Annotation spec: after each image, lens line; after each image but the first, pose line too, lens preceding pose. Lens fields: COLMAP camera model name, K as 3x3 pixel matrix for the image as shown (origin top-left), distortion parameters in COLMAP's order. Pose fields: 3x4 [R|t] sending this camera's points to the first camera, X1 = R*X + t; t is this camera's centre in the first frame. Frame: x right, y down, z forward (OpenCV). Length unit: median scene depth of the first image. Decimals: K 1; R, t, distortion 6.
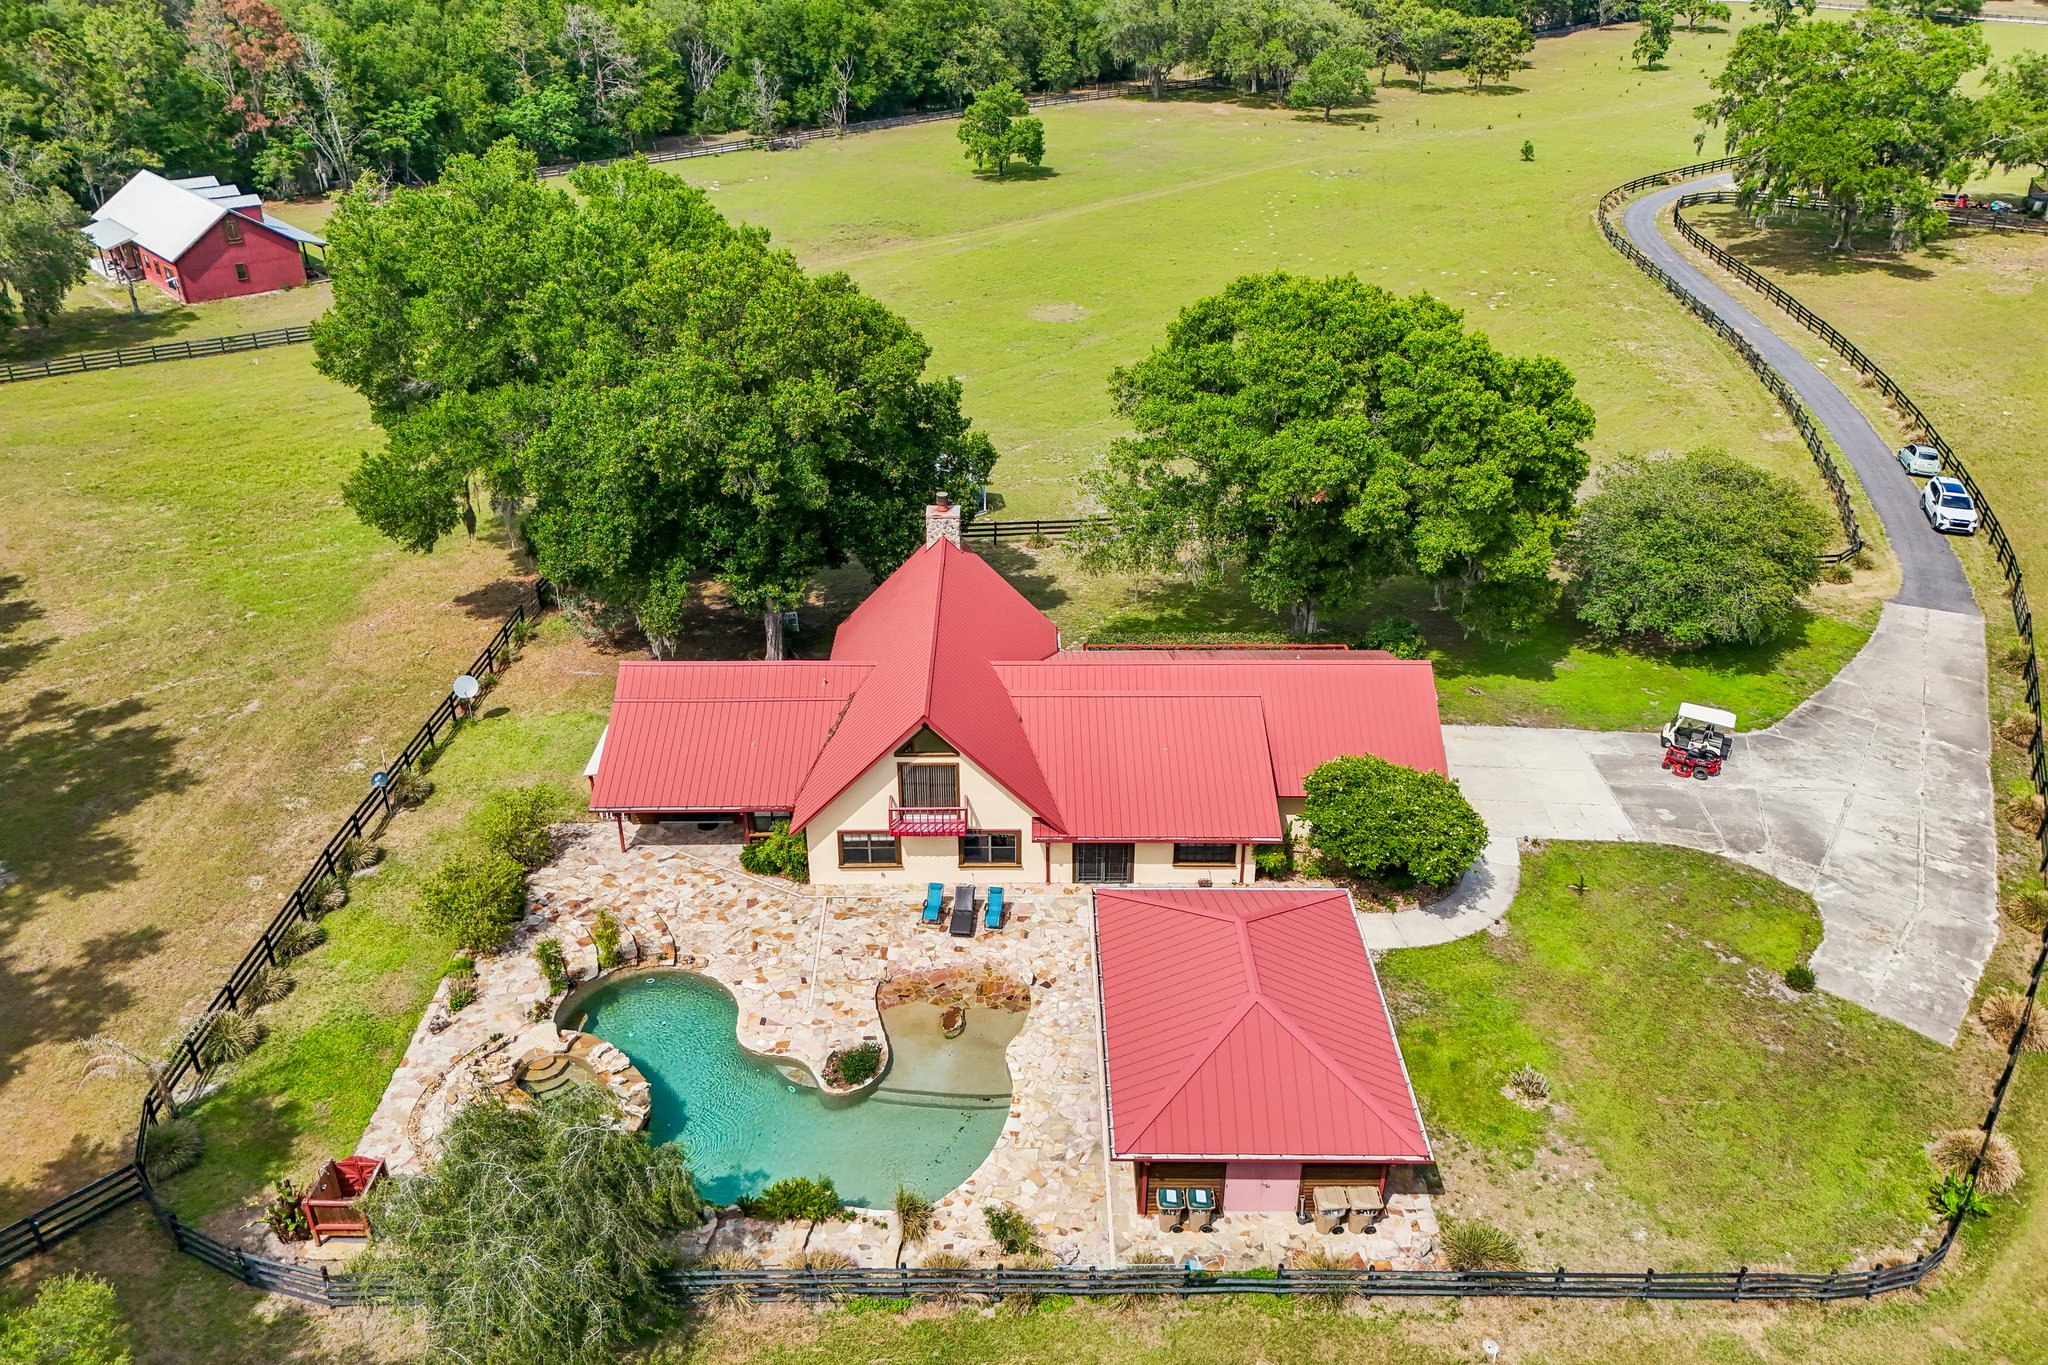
lens RADIAL K [[1510.6, 0, 1027.4], [0, 1510.6, 677.1], [0, 0, 1]] dist [0.070063, -0.062348]
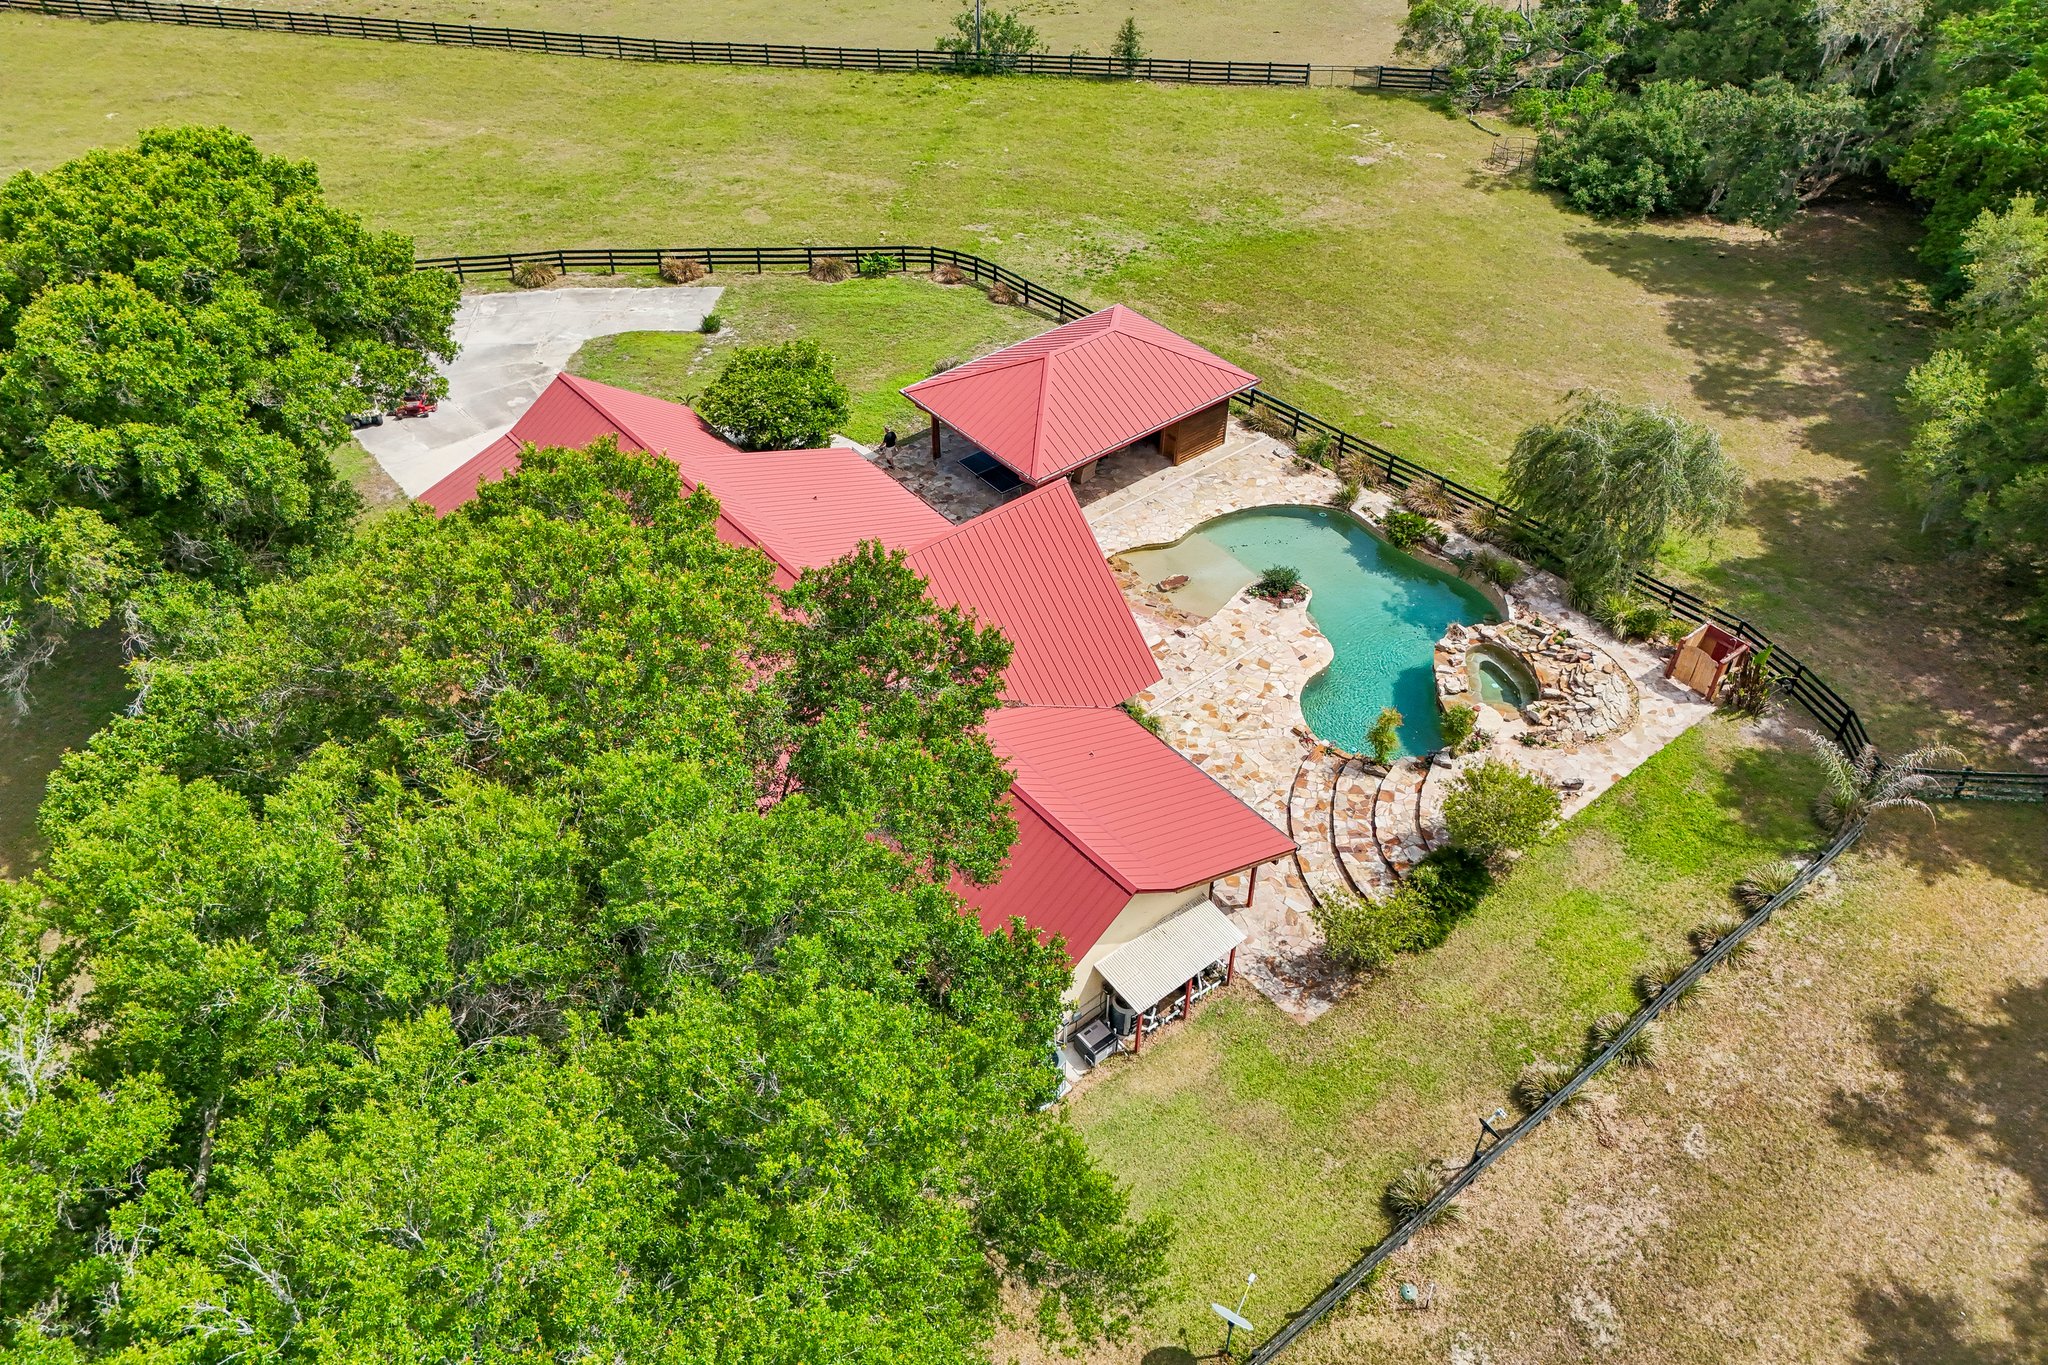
lens RADIAL K [[1510.6, 0, 1008.2], [0, 1510.6, 699.3], [0, 0, 1]] dist [0.070063, -0.062348]
pose [[-0.625483, -0.517672, 0.583769, -0.639029], [0.375988, 0.455611, 0.806878, -0.653700], [-0.683670, 0.724179, -0.090339, 1.181541]]
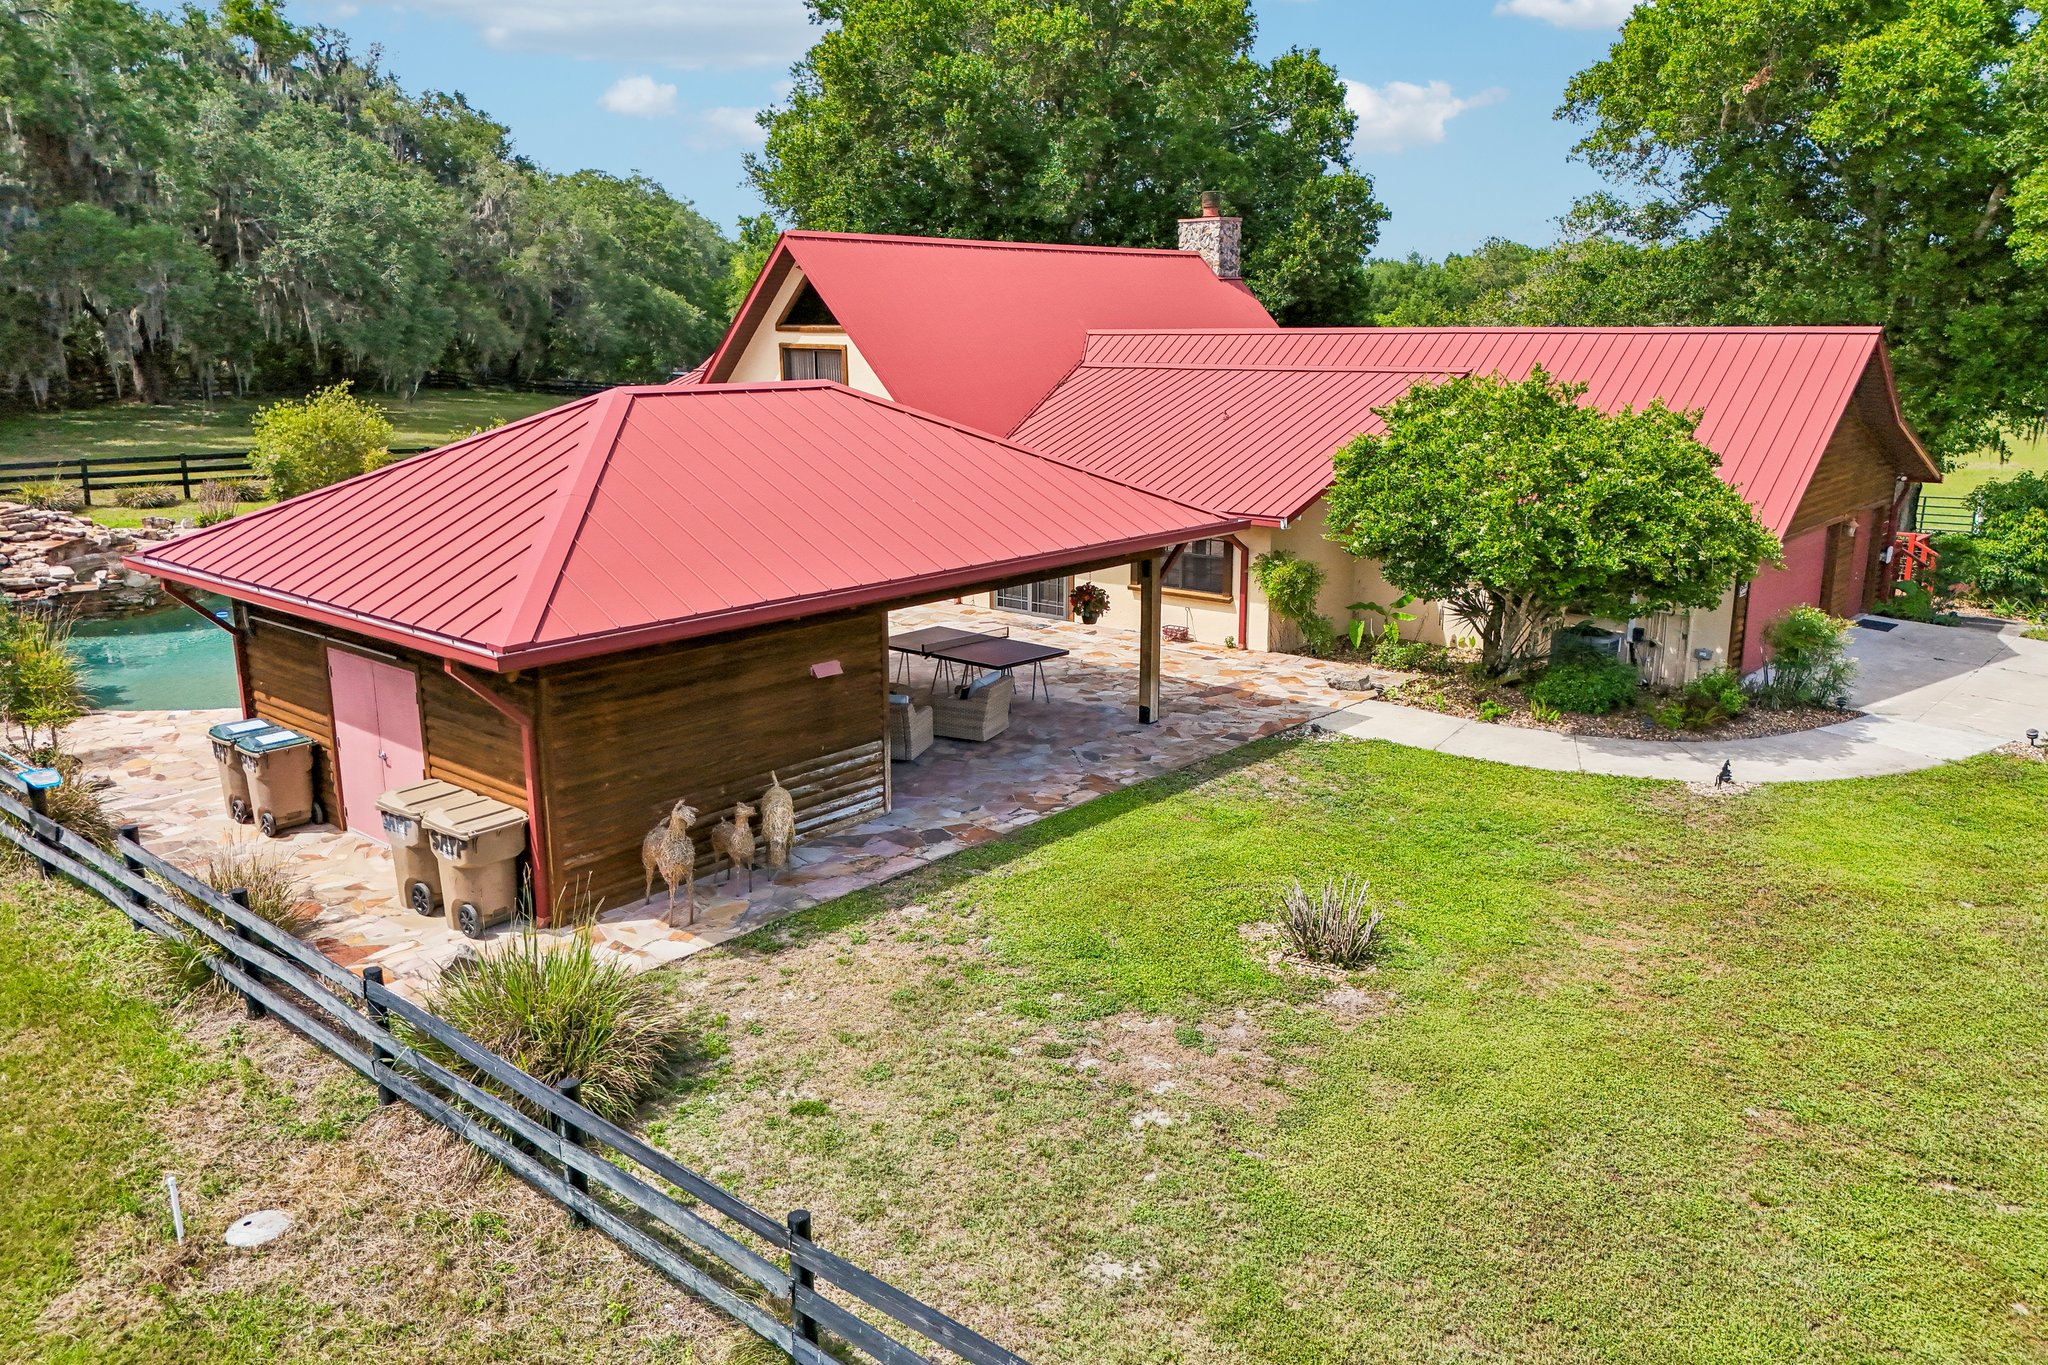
lens RADIAL K [[1510.6, 0, 1016.3], [0, 1510.6, 687.5], [0, 0, 1]] dist [0.070063, -0.062348]
pose [[0.746234, 0.151456, -0.648226, 0.430767], [-0.314987, 0.938200, -0.143403, 0.256828], [0.586446, 0.311195, 0.747823, 0.632914]]
